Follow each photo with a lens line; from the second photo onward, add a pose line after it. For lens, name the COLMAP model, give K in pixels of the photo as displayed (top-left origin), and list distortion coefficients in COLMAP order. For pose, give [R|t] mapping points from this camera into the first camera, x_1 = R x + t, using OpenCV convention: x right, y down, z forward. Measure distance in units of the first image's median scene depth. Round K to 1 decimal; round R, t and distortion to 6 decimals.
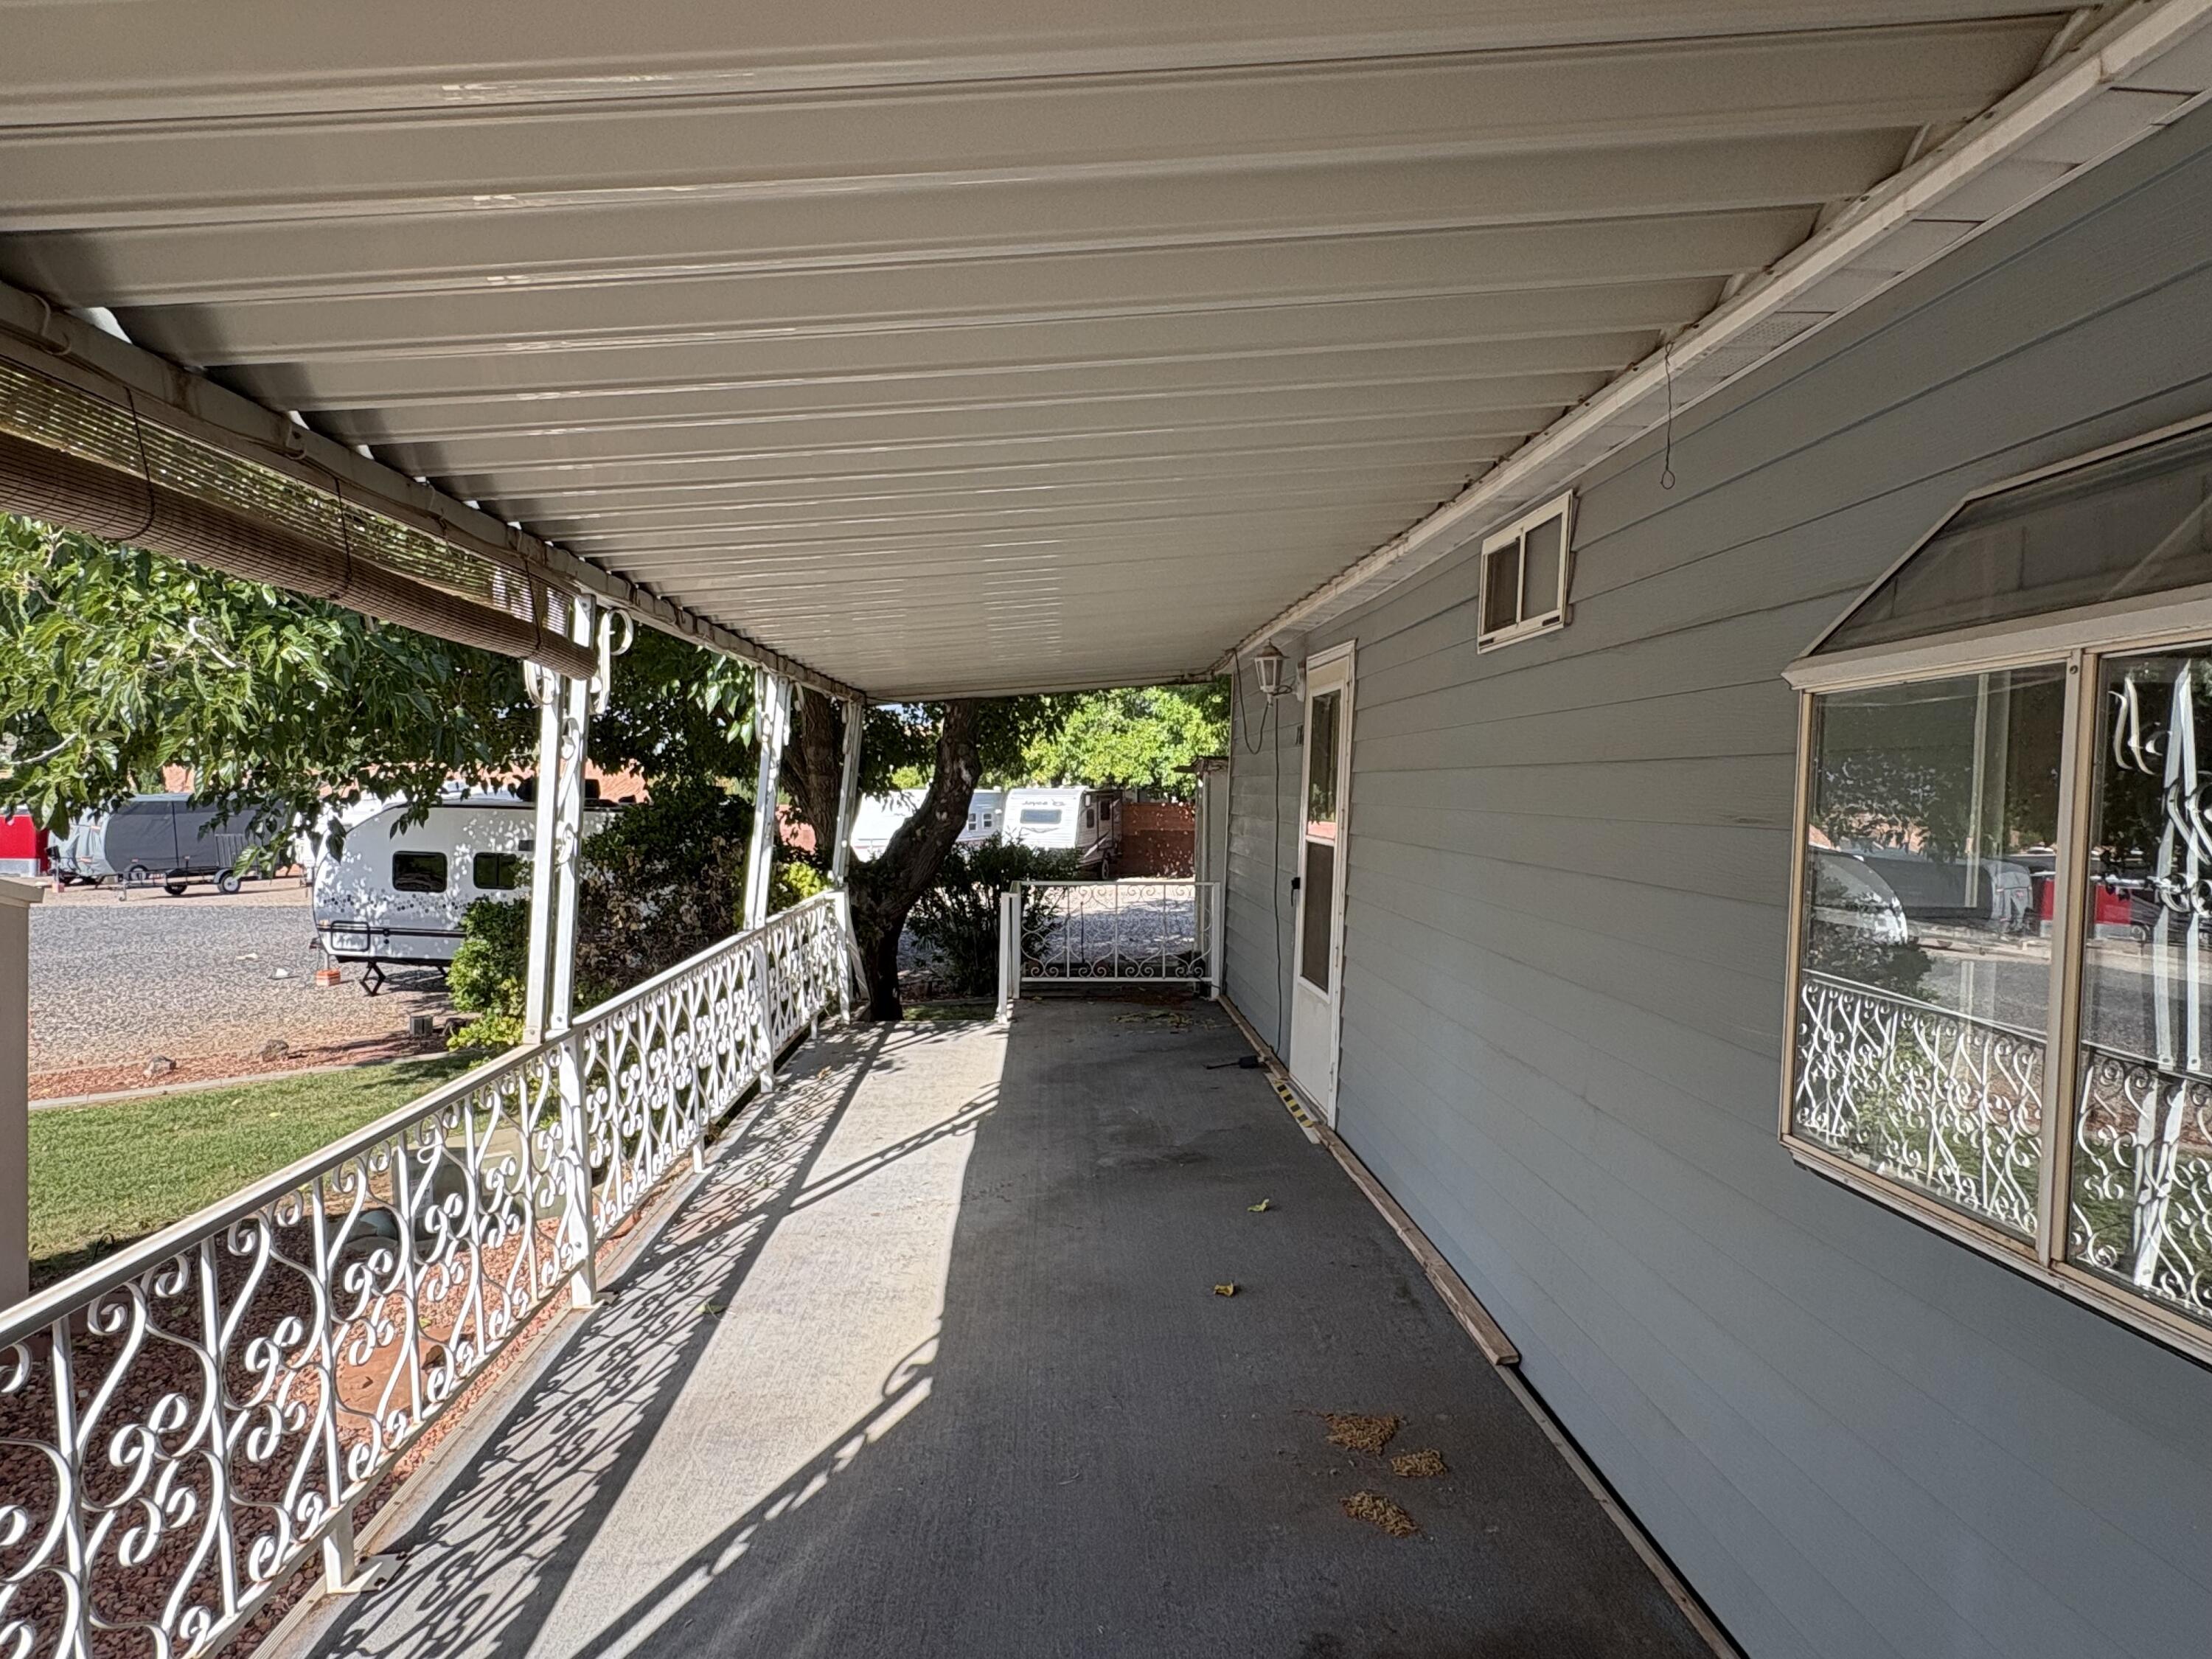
lens RADIAL K [[1266.3, 0, 1082.3], [0, 1266.3, 831.7], [0, 0, 1]] dist [0.001530, 0.001750]
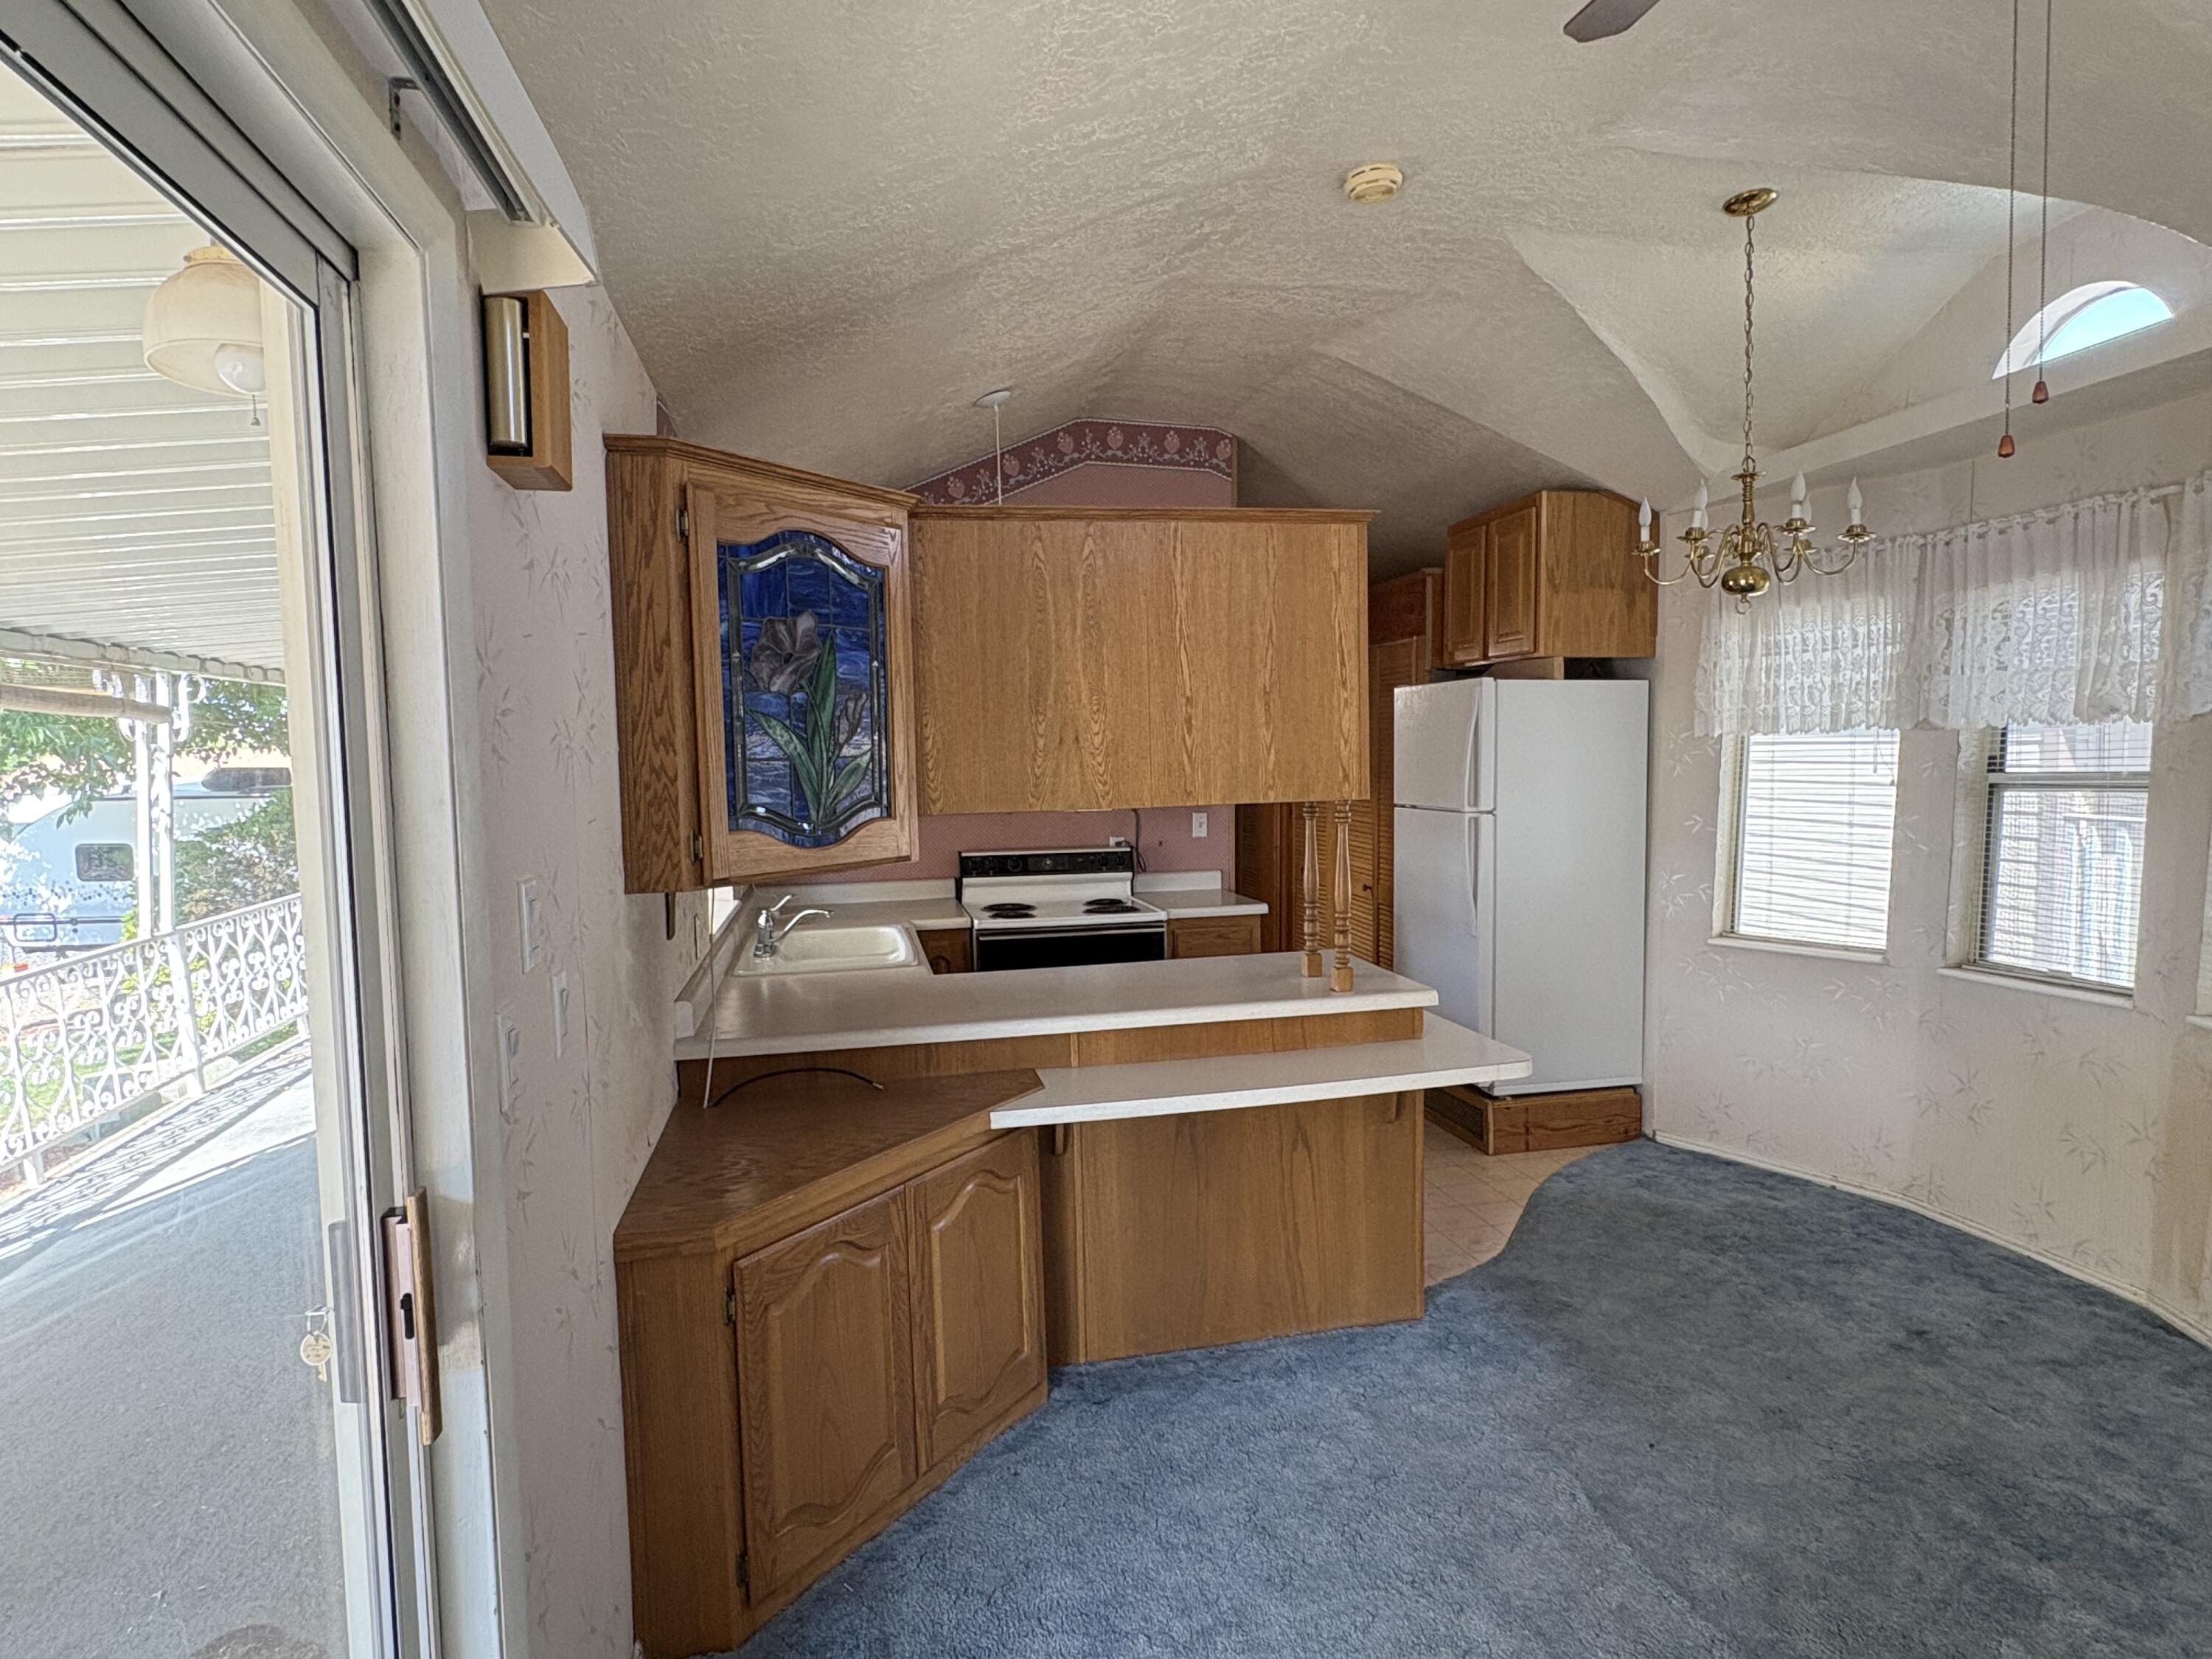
lens RADIAL K [[1266.3, 0, 1105.7], [0, 1266.3, 831.4], [0, 0, 1]] dist [0.001530, 0.001750]
pose [[0.983040, -0.050476, 0.176310, 0.492563], [0.044447, 0.998289, 0.037985, 0.014595], [-0.177926, -0.029505, 0.983601, -0.823382]]
